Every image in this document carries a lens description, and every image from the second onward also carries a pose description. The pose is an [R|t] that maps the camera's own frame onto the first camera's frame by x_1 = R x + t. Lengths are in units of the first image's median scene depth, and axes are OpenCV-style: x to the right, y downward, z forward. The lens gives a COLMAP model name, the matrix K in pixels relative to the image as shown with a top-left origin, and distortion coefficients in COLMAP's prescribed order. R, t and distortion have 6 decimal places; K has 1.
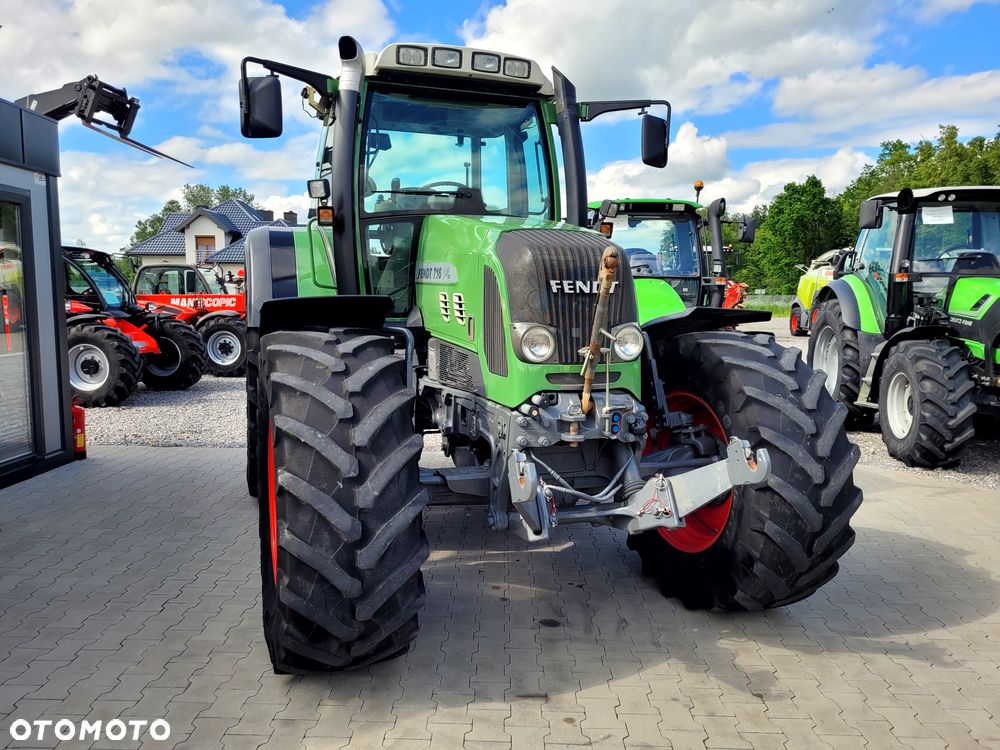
lens RADIAL K [[751.5, 0, 497.6], [0, 751.5, 371.0], [0, 0, 1]] dist [0.034405, -0.010842]
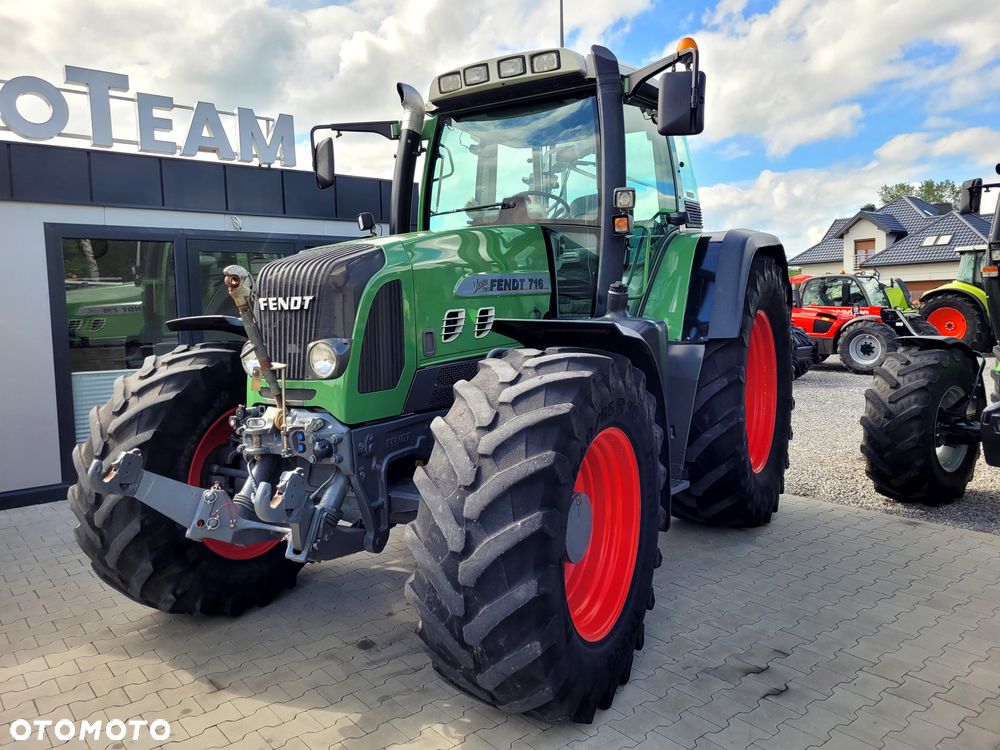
lens RADIAL K [[749.2, 0, 493.5], [0, 749.2, 358.1], [0, 0, 1]] dist [0.046181, -0.037844]
pose [[0.640502, 0.022151, -0.767637, 0.959468], [-0.042223, 0.999088, -0.006400, -0.039576], [0.766795, 0.036511, 0.640853, 0.507552]]
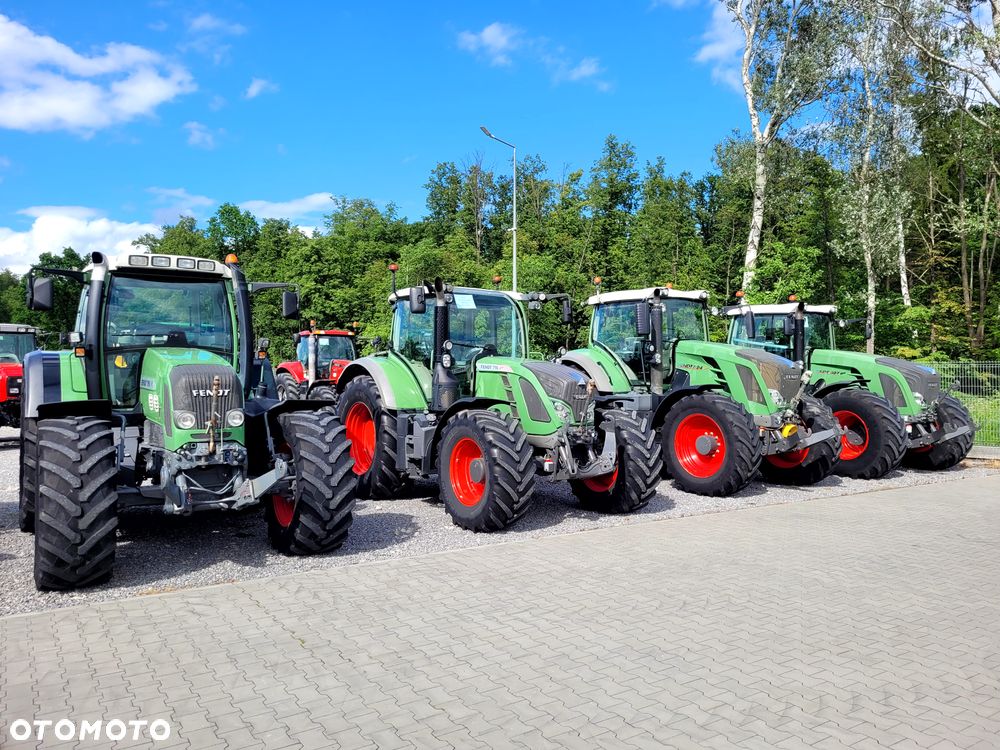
lens RADIAL K [[693.6, 0, 499.8], [0, 693.6, 347.0], [0, 0, 1]] dist [0.029524, -0.001734]
pose [[0.961973, -0.020059, 0.272407, 0.326337], [0.055857, 0.990671, -0.124305, 0.045750], [-0.267373, 0.134794, 0.954119, -0.995355]]
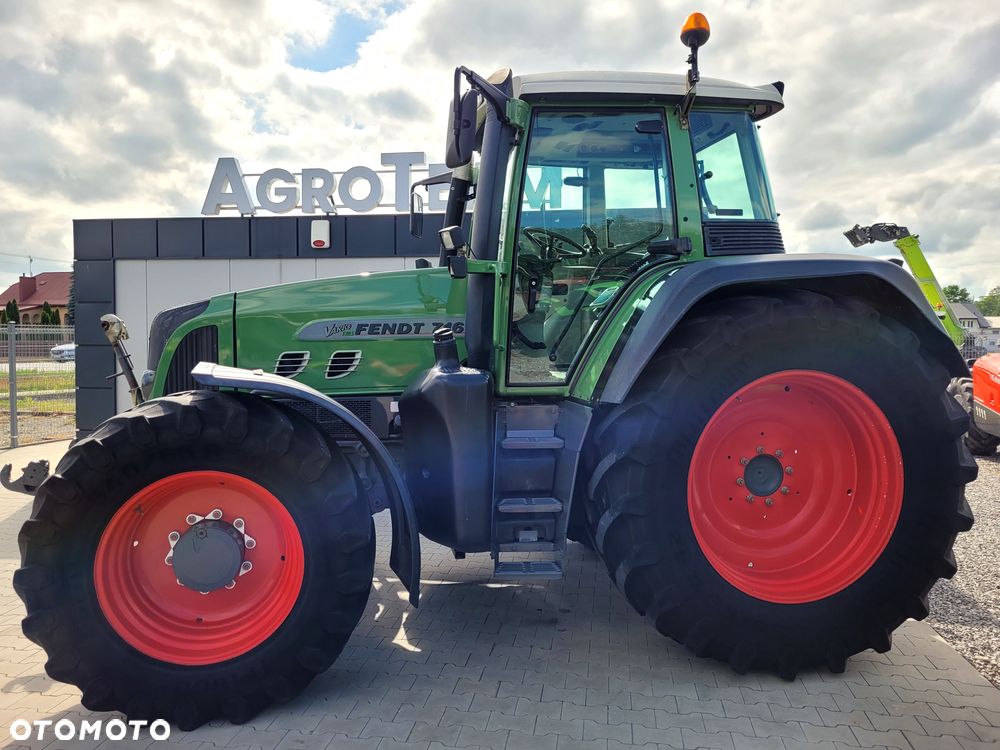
lens RADIAL K [[751.5, 0, 497.6], [0, 751.5, 371.0], [0, 0, 1]] dist [0.034405, -0.010842]
pose [[-0.139693, 0.033097, -0.989642, 1.236747], [-0.107868, 0.992985, 0.048435, -0.172397], [0.984302, 0.113517, -0.135143, 1.606285]]
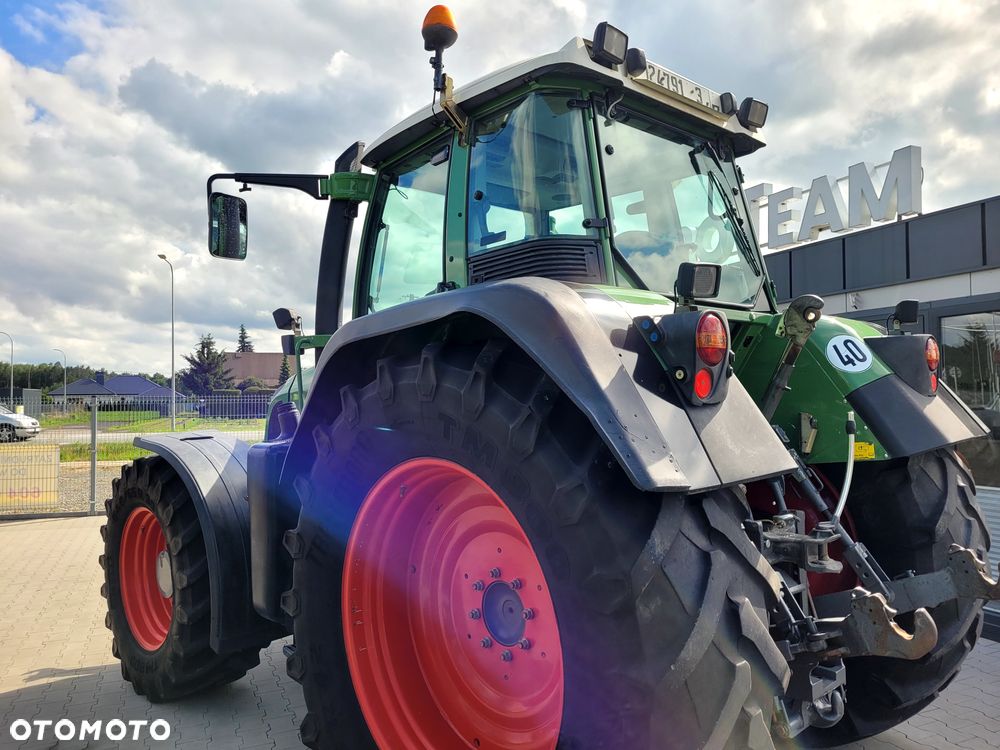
lens RADIAL K [[758.4, 0, 500.0], [0, 758.4, 375.0], [0, 0, 1]] dist [0.031392, -0.001544]
pose [[-0.911043, -0.013422, -0.412094, 0.382473], [-0.039512, 0.997712, 0.054856, -0.289249], [0.410415, 0.066259, -0.909489, 2.554840]]
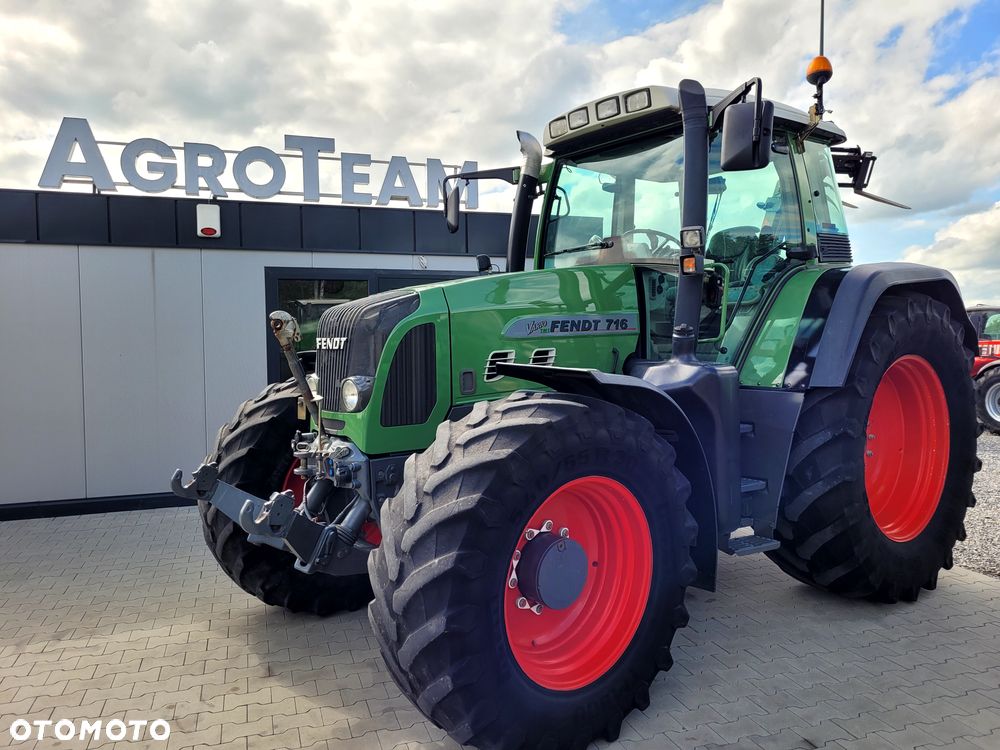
lens RADIAL K [[752.1, 0, 507.6], [0, 752.1, 369.7], [0, 0, 1]] dist [0.045013, -0.029248]
pose [[0.336377, 0.022651, -0.941455, 1.153956], [-0.080331, 0.996757, -0.004721, -0.079403], [0.938295, 0.077216, 0.337106, 0.774550]]
